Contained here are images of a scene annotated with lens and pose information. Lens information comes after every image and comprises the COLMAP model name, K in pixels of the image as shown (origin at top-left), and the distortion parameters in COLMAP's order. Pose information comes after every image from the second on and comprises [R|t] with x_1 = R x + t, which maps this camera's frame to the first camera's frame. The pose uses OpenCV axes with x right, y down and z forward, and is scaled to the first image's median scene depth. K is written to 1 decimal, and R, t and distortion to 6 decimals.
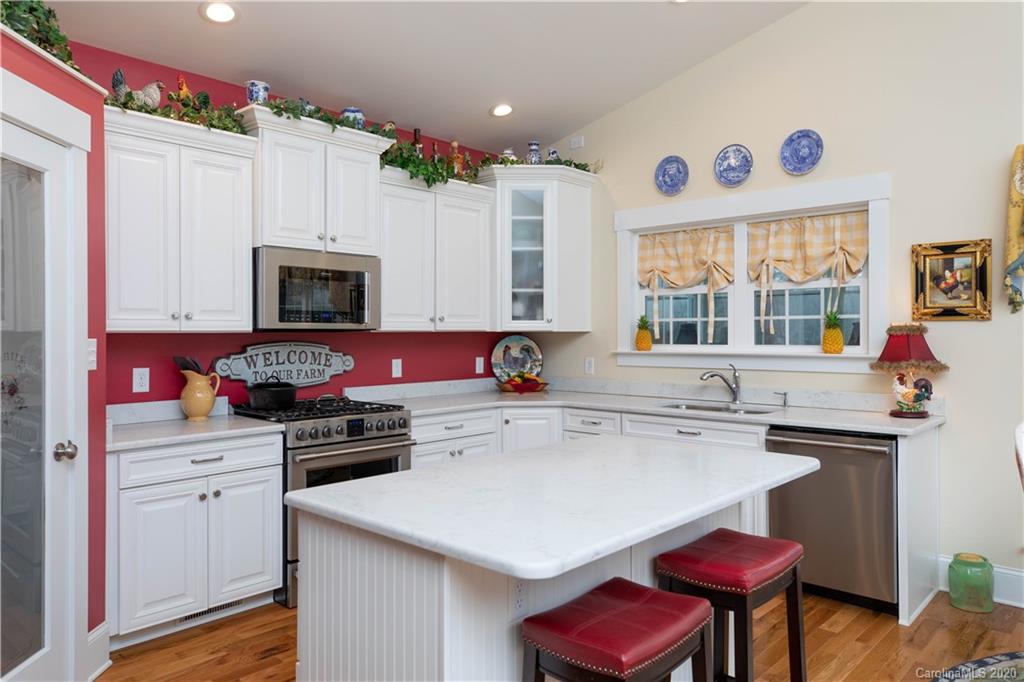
lens RADIAL K [[709.5, 0, 507.5], [0, 709.5, 332.7], [0, 0, 1]] dist [0.000801, 0.002526]
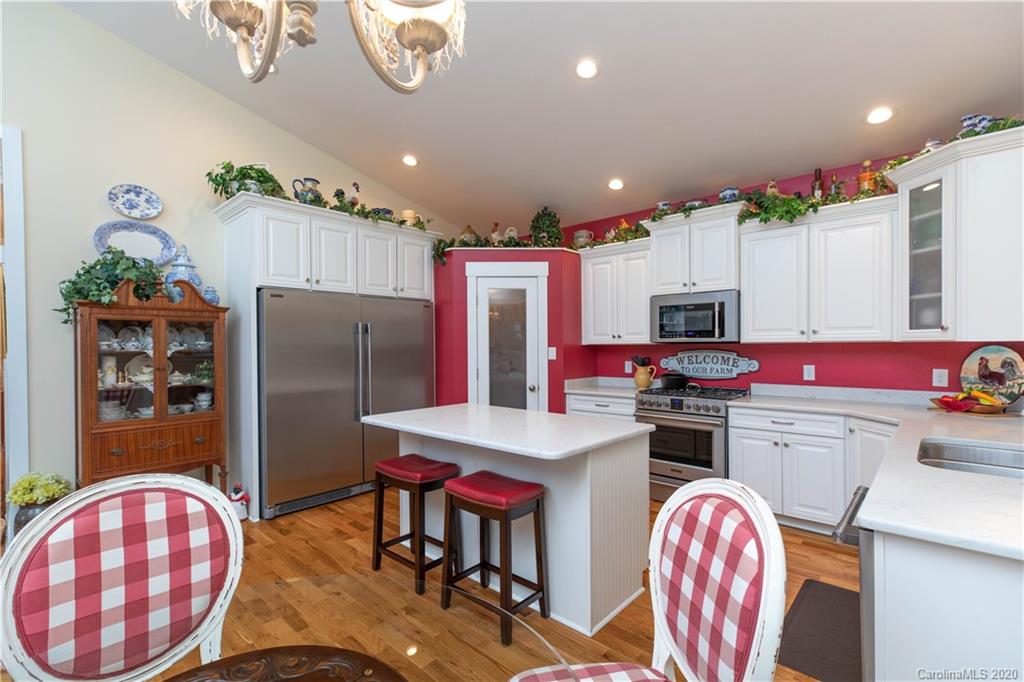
lens RADIAL K [[466.7, 0, 510.9], [0, 466.7, 347.4], [0, 0, 1]] dist [0.003576, -0.002837]
pose [[0.002818, 0.007330, -0.999969, 0.752409], [0.007446, 0.999945, 0.007351, -0.003370], [0.999968, -0.007467, 0.002763, 0.573634]]
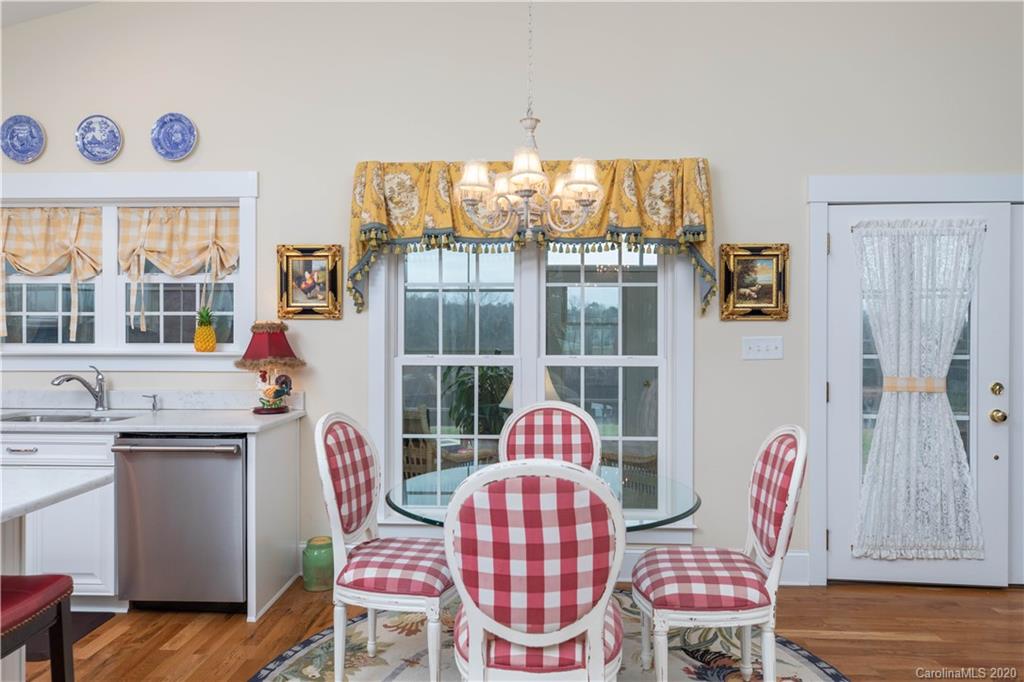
lens RADIAL K [[709.5, 0, 508.7], [0, 709.5, 329.6], [0, 0, 1]] dist [0.000801, 0.002526]
pose [[0.758750, 0.004459, 0.651366, 0.144183], [-0.004484, 0.999989, -0.001622, -0.000943], [-0.651366, -0.001690, 0.758762, 0.002314]]
